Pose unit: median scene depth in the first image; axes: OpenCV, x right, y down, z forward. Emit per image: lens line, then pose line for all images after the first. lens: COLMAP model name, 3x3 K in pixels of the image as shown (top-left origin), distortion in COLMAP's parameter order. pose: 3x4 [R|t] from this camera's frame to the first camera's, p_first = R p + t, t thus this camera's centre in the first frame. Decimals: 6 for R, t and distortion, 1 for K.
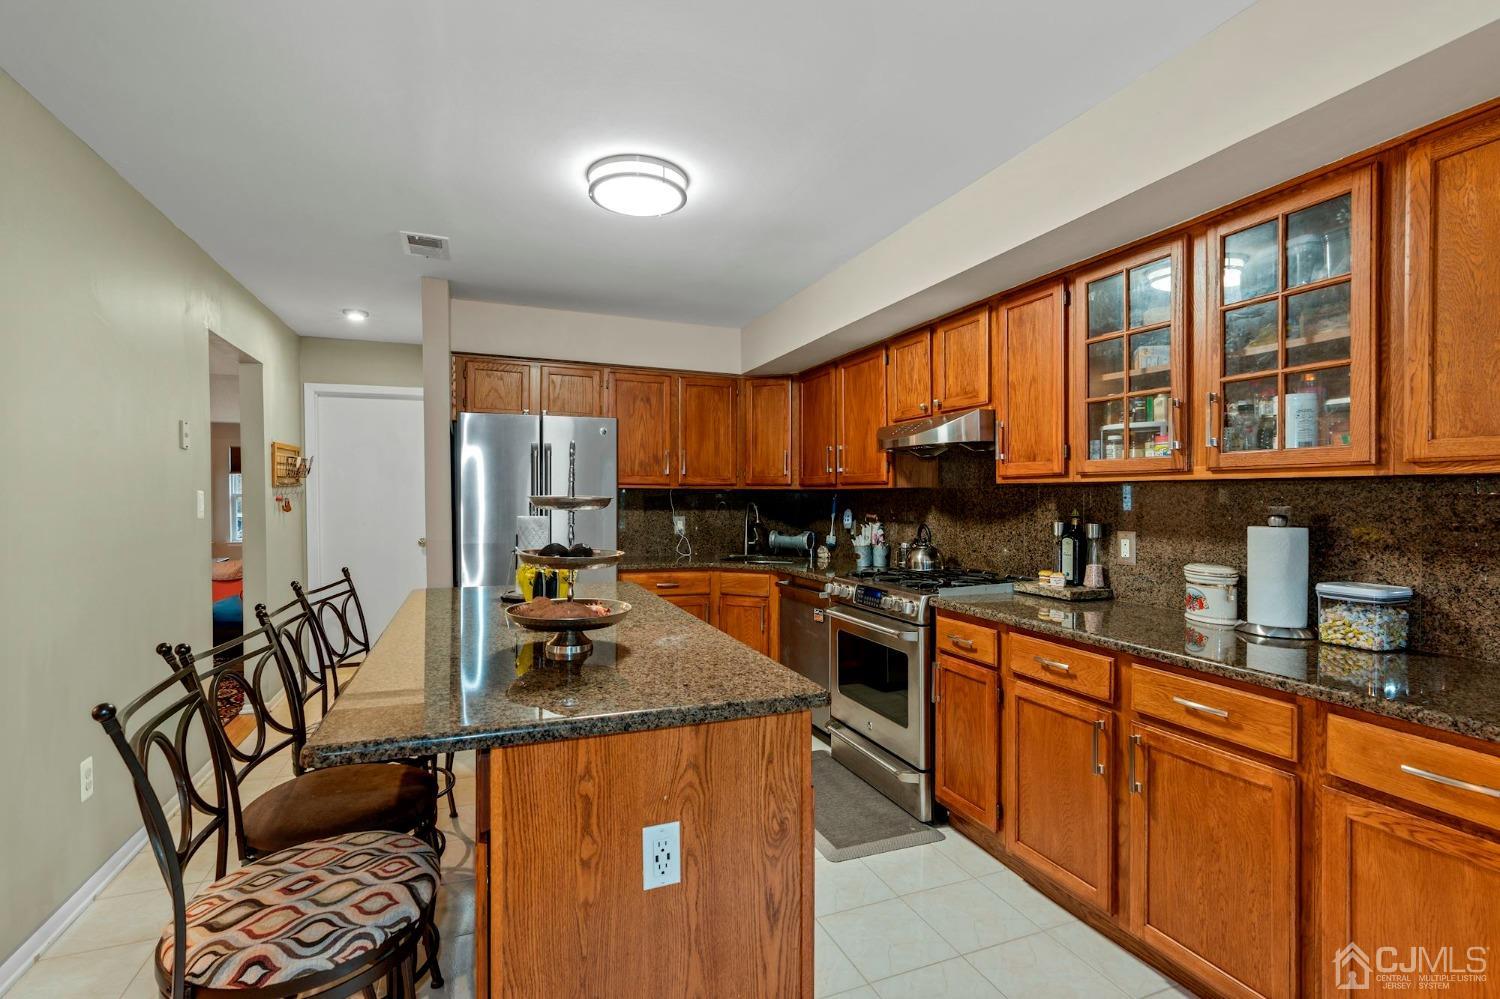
lens RADIAL K [[677.5, 0, 756.7], [0, 677.5, 498.8], [0, 0, 1]] dist [0.002438, 0.000997]
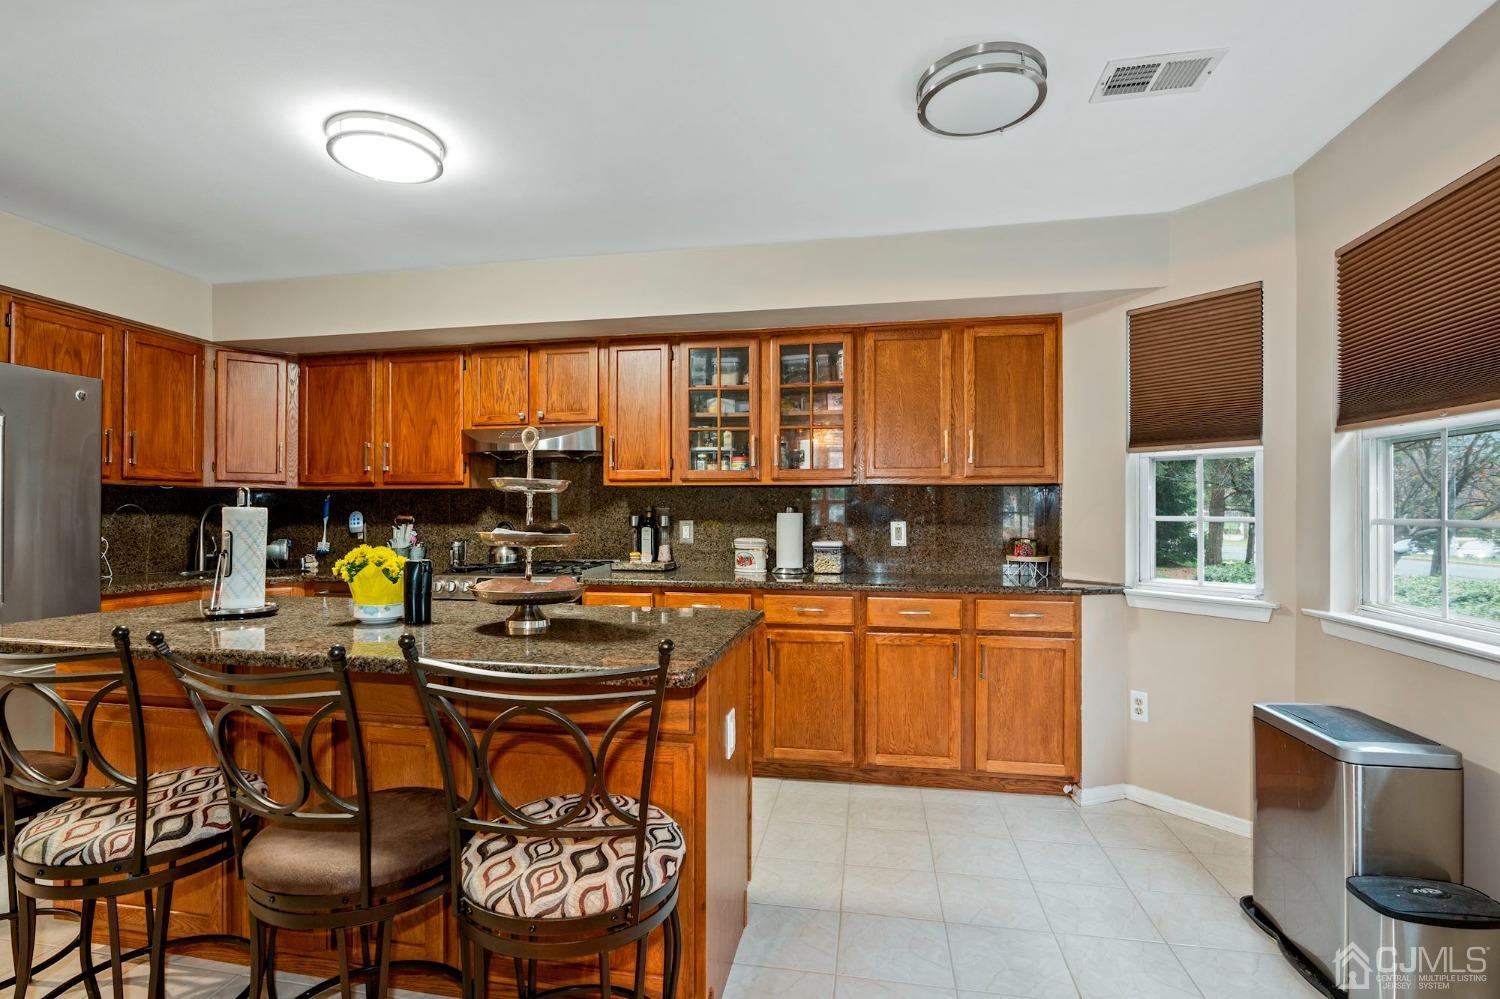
lens RADIAL K [[677.5, 0, 756.7], [0, 677.5, 498.8], [0, 0, 1]] dist [0.002438, 0.000997]
pose [[0.553271, 0.009003, 0.832953, -0.542310], [0.003446, 0.999908, -0.013096, 0.020061], [-0.832994, 0.010116, 0.553189, 0.064606]]
